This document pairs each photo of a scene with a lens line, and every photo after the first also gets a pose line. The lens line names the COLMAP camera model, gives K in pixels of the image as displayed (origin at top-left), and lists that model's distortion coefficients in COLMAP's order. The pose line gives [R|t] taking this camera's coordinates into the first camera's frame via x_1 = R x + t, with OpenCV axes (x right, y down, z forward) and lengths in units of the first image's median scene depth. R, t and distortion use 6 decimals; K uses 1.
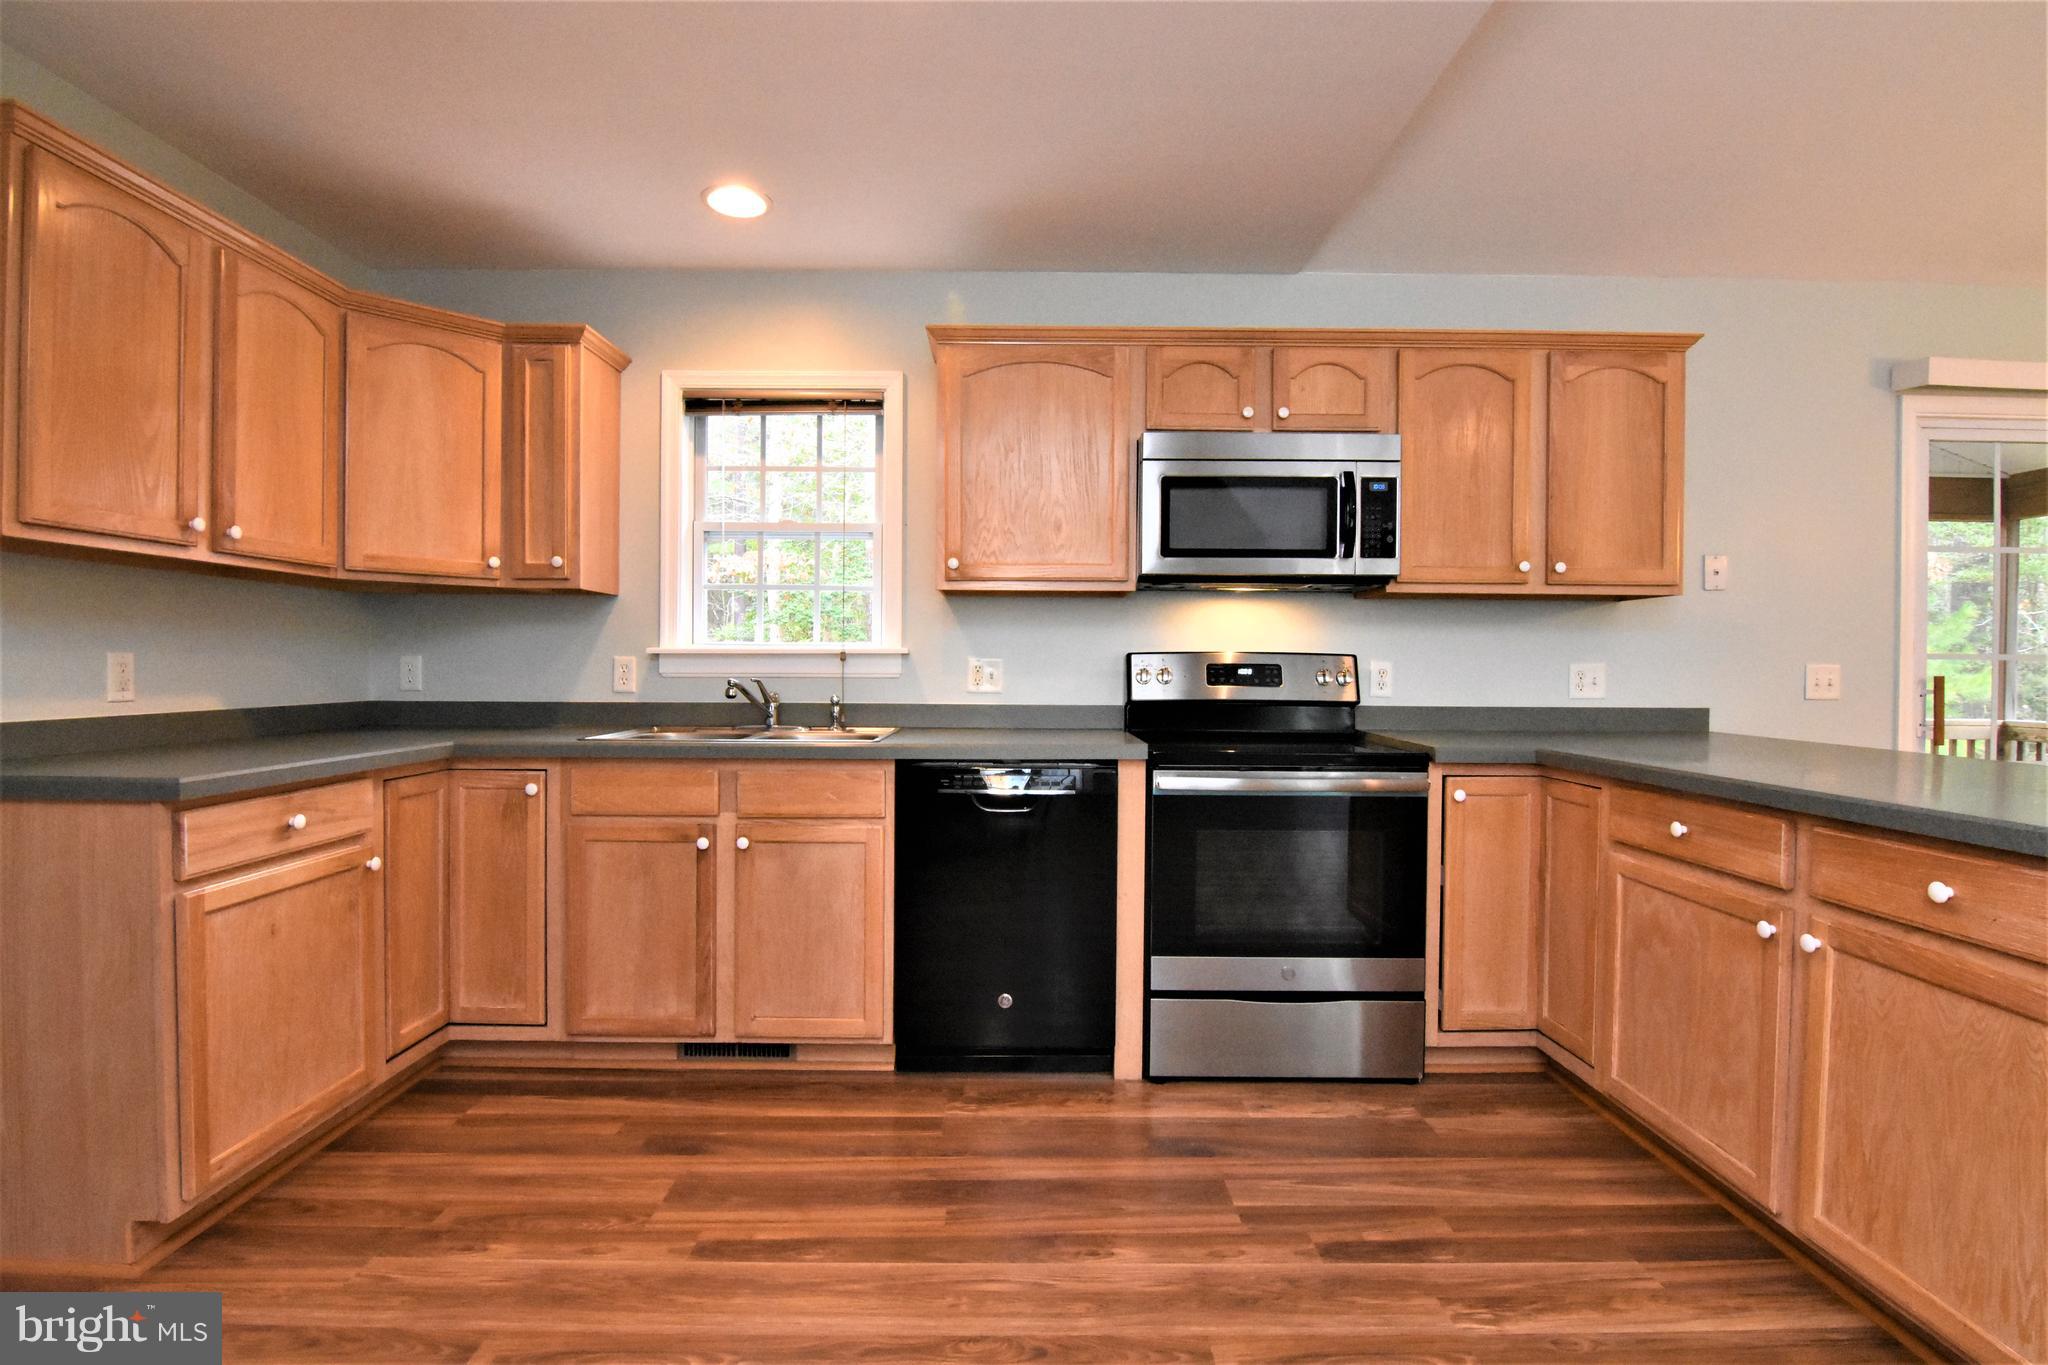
lens RADIAL K [[988.3, 0, 1020.0], [0, 988.3, 679.8], [0, 0, 1]] dist [-0.004791, -0.011956]
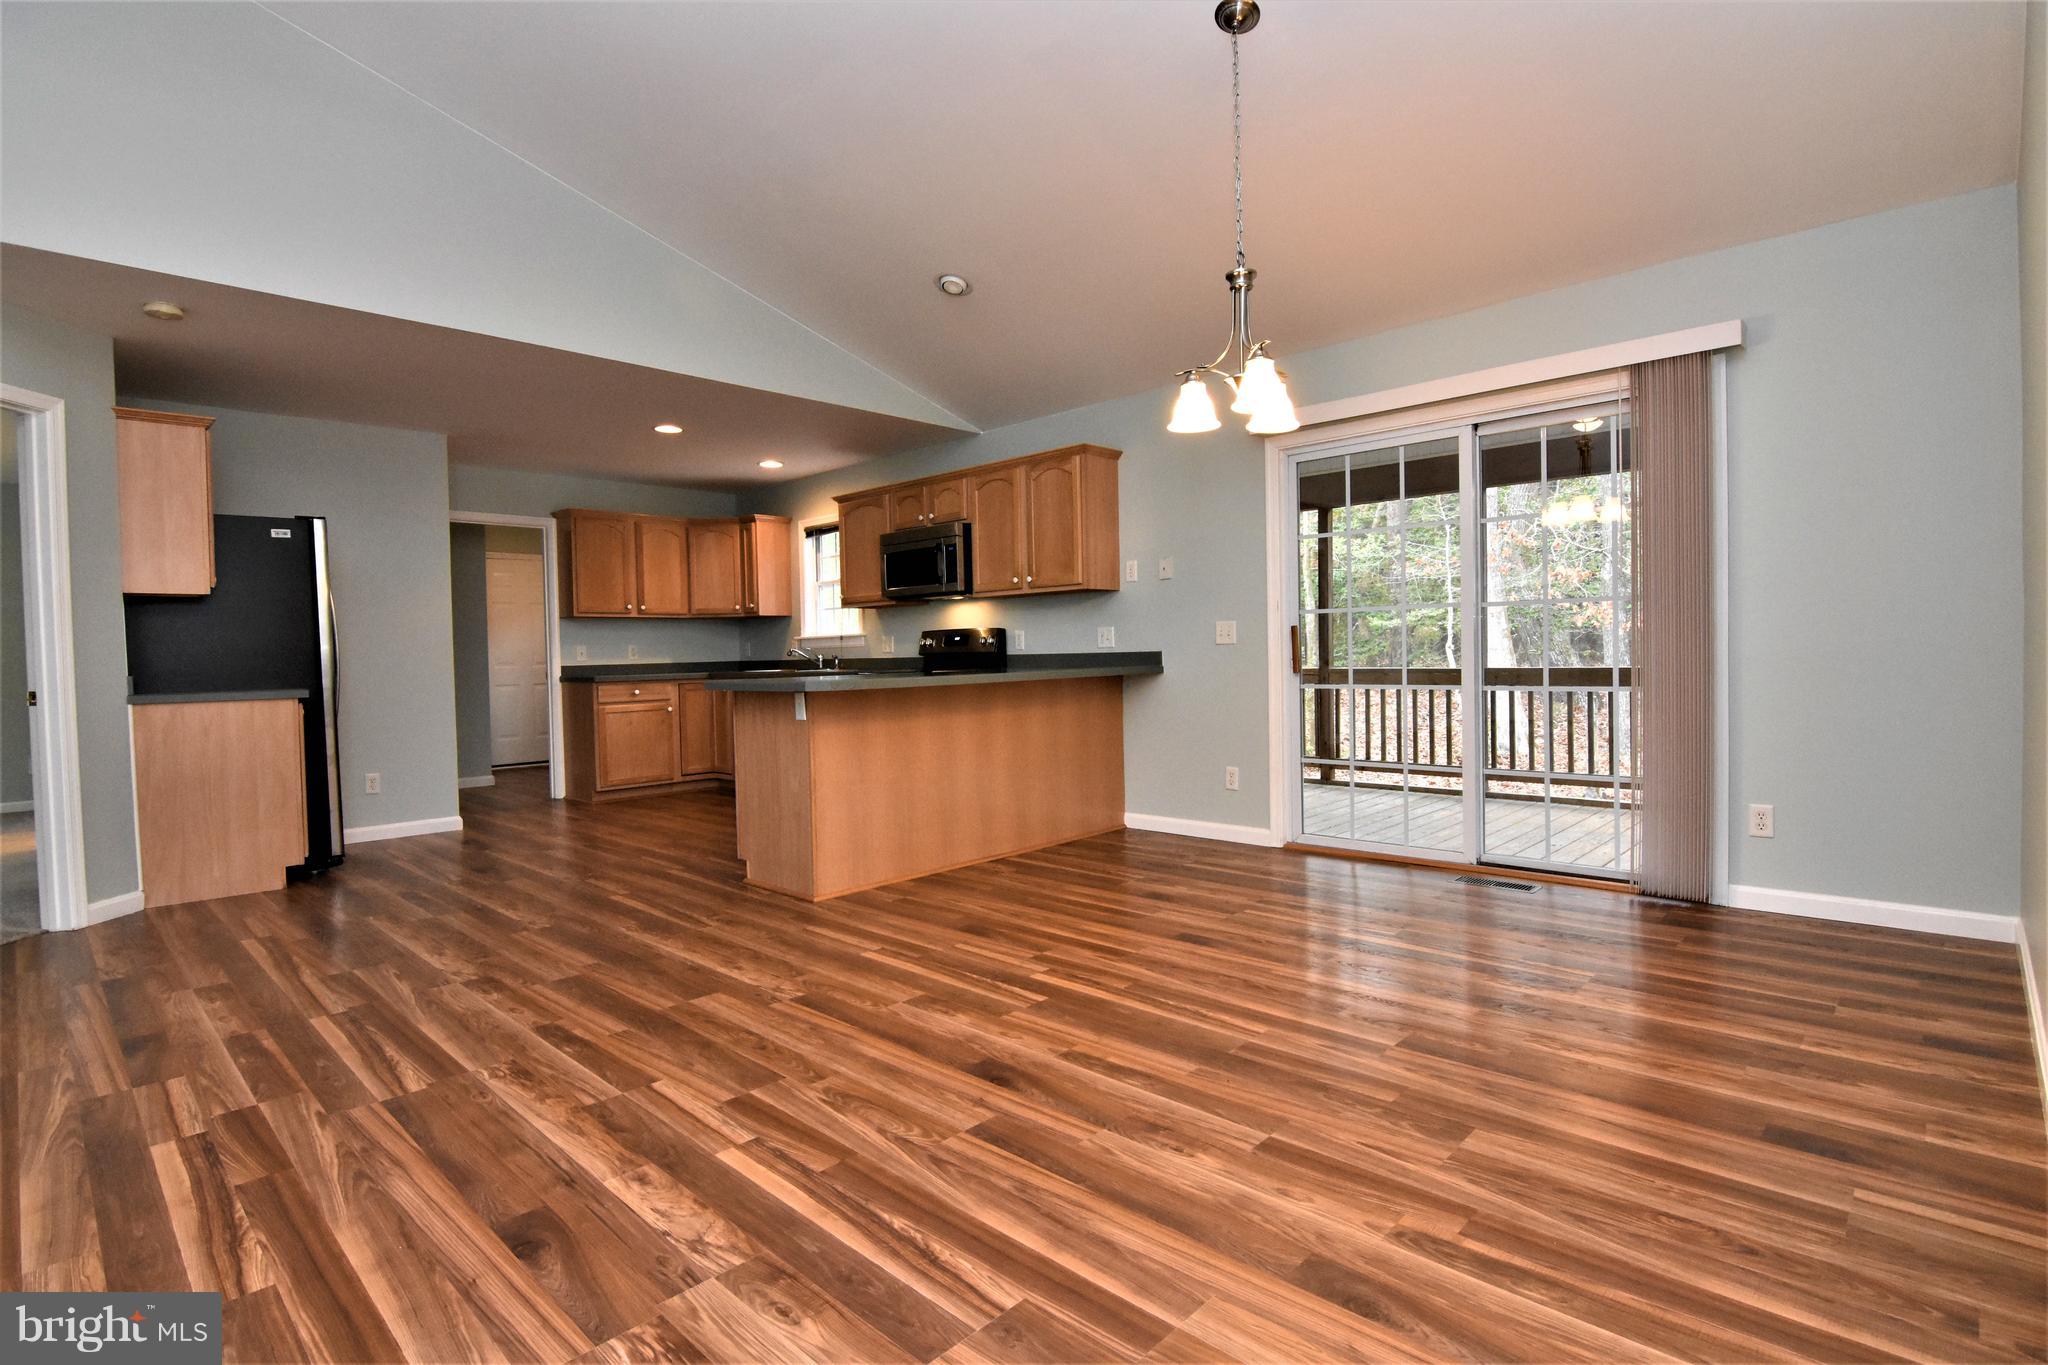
lens RADIAL K [[988.3, 0, 1020.0], [0, 988.3, 679.8], [0, 0, 1]] dist [-0.004791, -0.011956]
pose [[0.718160, -0.004466, -0.695864, 2.065274], [0.017707, 0.999773, 0.011858, 0.064613], [0.695653, -0.020837, 0.718076, -0.433775]]
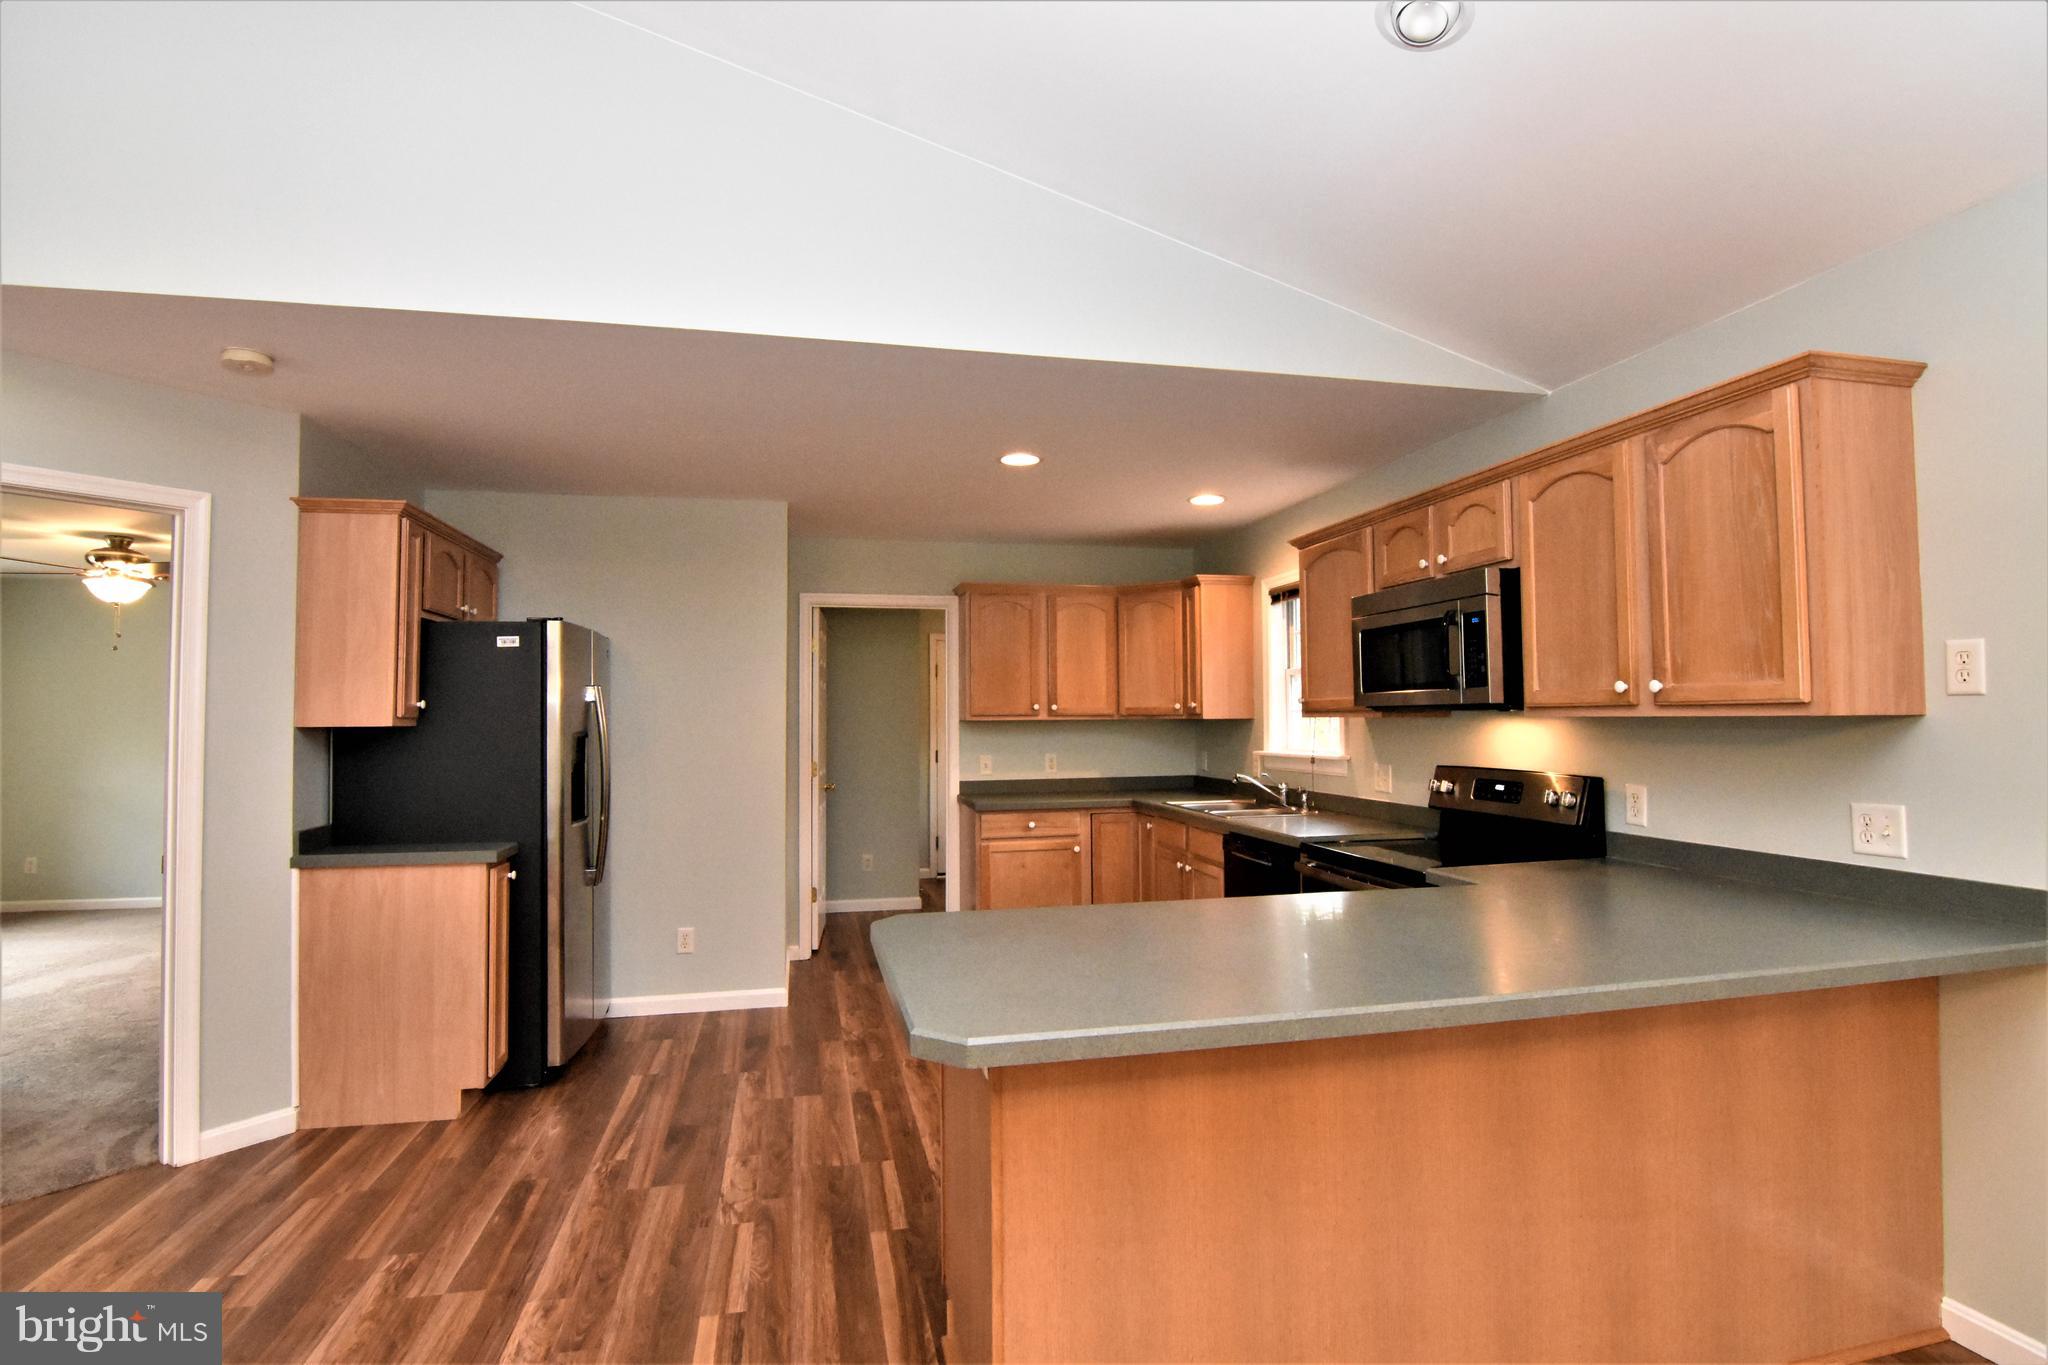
lens RADIAL K [[988.3, 0, 1020.0], [0, 988.3, 679.8], [0, 0, 1]] dist [-0.004791, -0.011956]
pose [[0.215742, -0.046056, -0.975364, 1.384009], [-0.003953, 0.998838, -0.048039, -0.084716], [0.976442, 0.014220, 0.215309, 0.320047]]
